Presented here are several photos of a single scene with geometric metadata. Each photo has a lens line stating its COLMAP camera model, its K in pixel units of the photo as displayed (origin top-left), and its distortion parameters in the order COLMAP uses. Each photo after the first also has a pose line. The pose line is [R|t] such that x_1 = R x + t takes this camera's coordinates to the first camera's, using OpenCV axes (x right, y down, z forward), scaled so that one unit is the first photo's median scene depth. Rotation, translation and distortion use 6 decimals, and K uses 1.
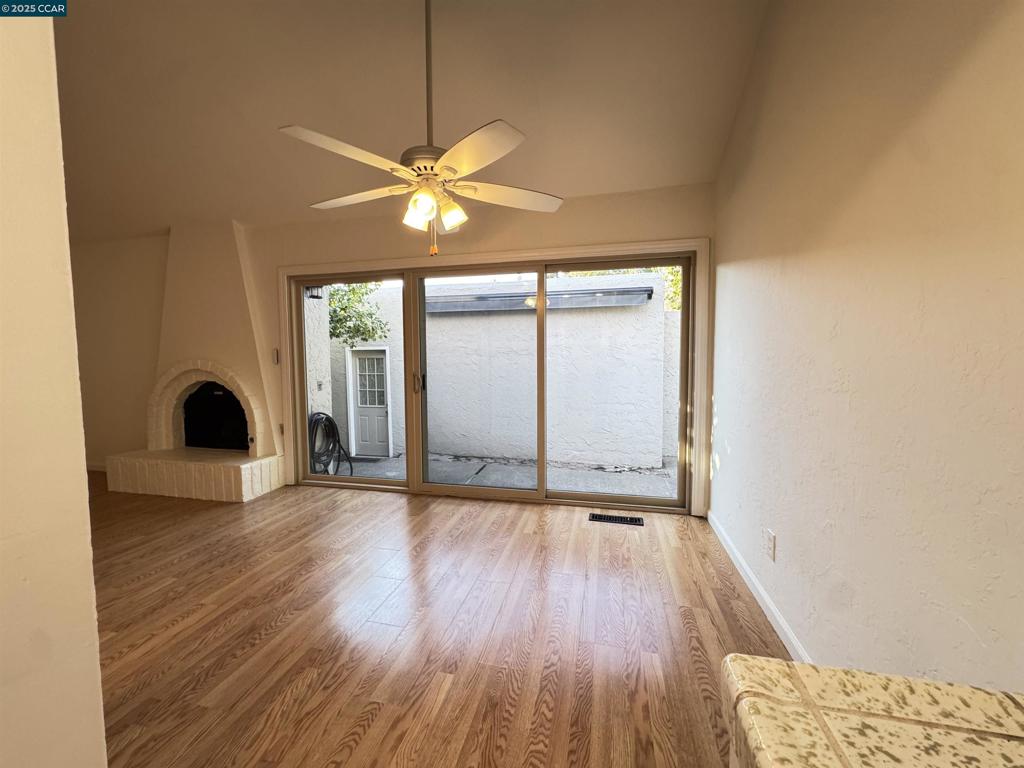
lens RADIAL K [[411.1, 0, 512.0], [0, 411.1, 384.0], [0, 0, 1]] dist [-0.002192, -0.000757]
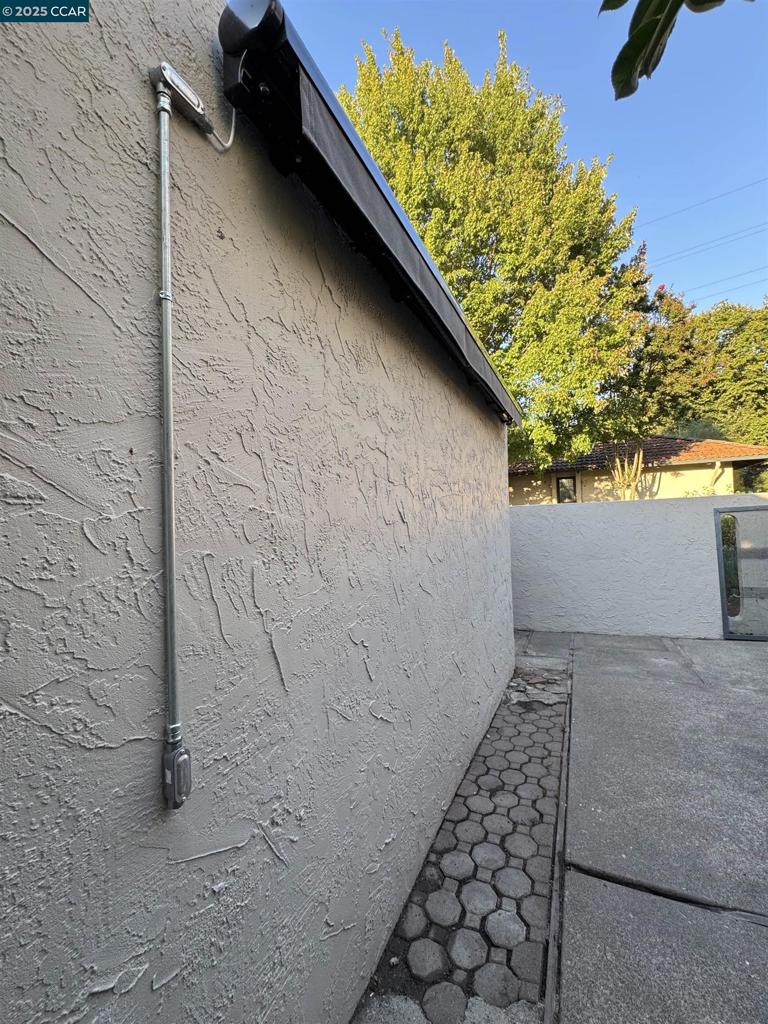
lens RADIAL K [[411.1, 0, 385.6], [0, 411.1, 516.6], [0, 0, 1]] dist [-0.002192, -0.000757]
pose [[0.211802, 0.008782, 0.977273, -0.322235], [0.091974, 0.995343, -0.028878, -0.043904], [-0.972975, 0.096000, 0.210007, 0.904733]]
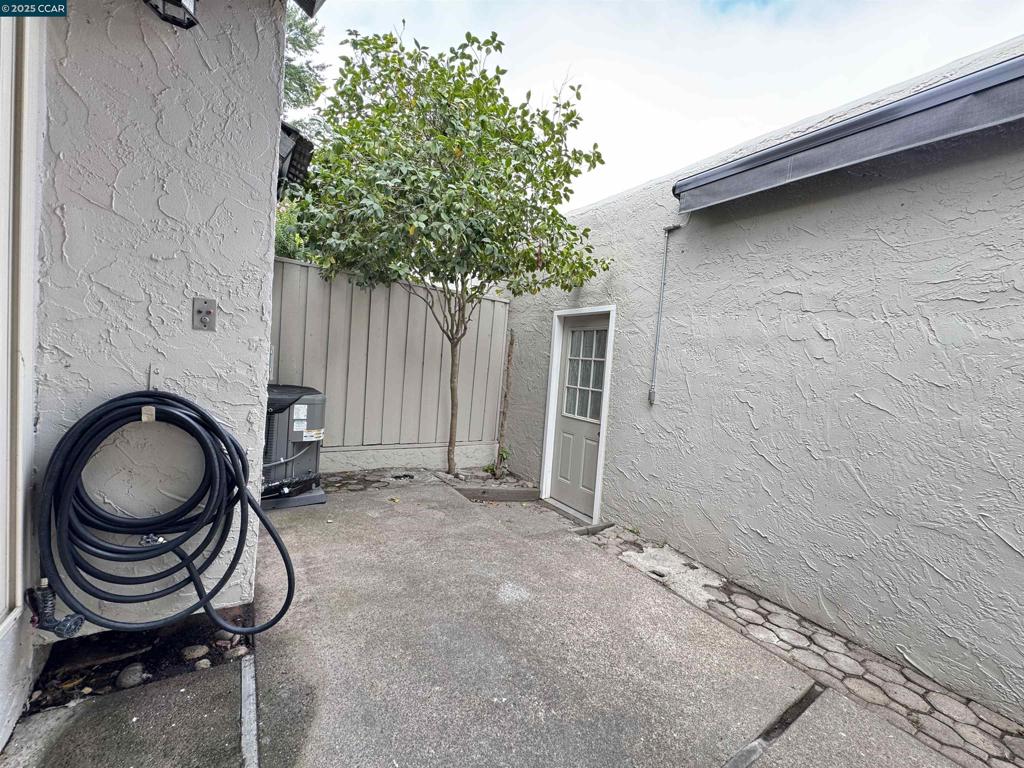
lens RADIAL K [[411.1, 0, 512.0], [0, 411.1, 384.0], [0, 0, 1]] dist [-0.002192, -0.000757]
pose [[0.719965, 0.101483, -0.686550, -0.038228], [-0.127158, 0.991794, 0.013257, 0.014092], [0.682262, 0.077756, 0.726961, 0.556151]]
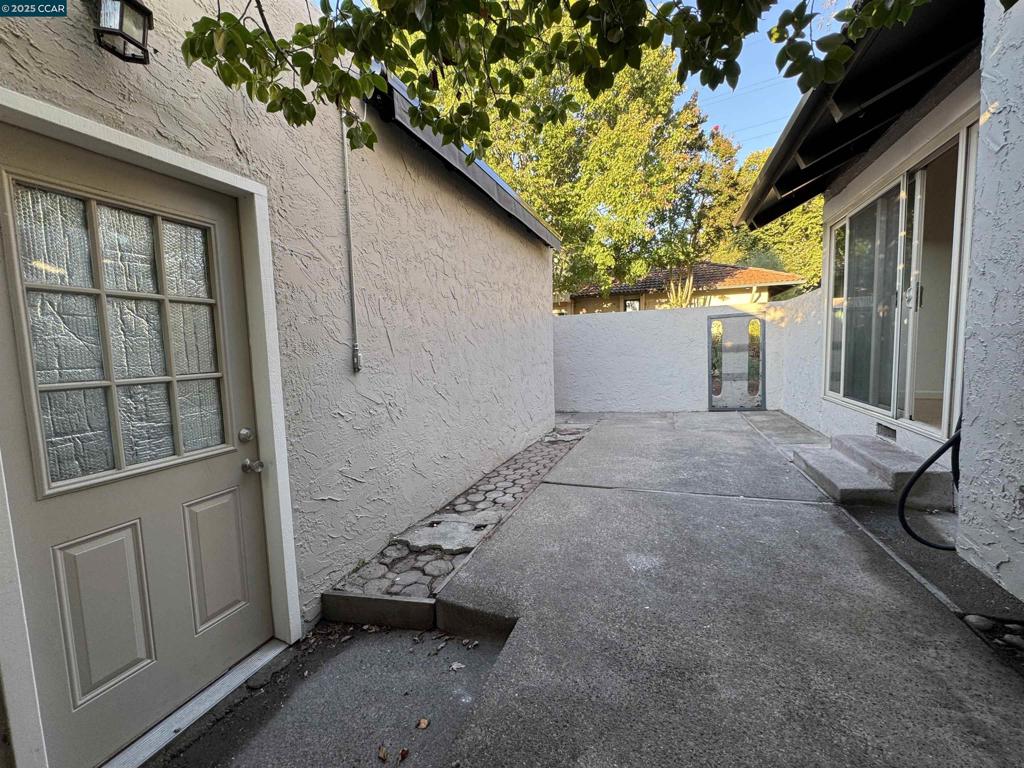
lens RADIAL K [[411.1, 0, 512.0], [0, 411.1, 384.0], [0, 0, 1]] dist [-0.002192, -0.000757]
pose [[0.130816, -0.084966, 0.987759, -0.518888], [0.090954, 0.993148, 0.073383, 0.018457], [-0.987226, 0.080241, 0.137647, 0.830923]]
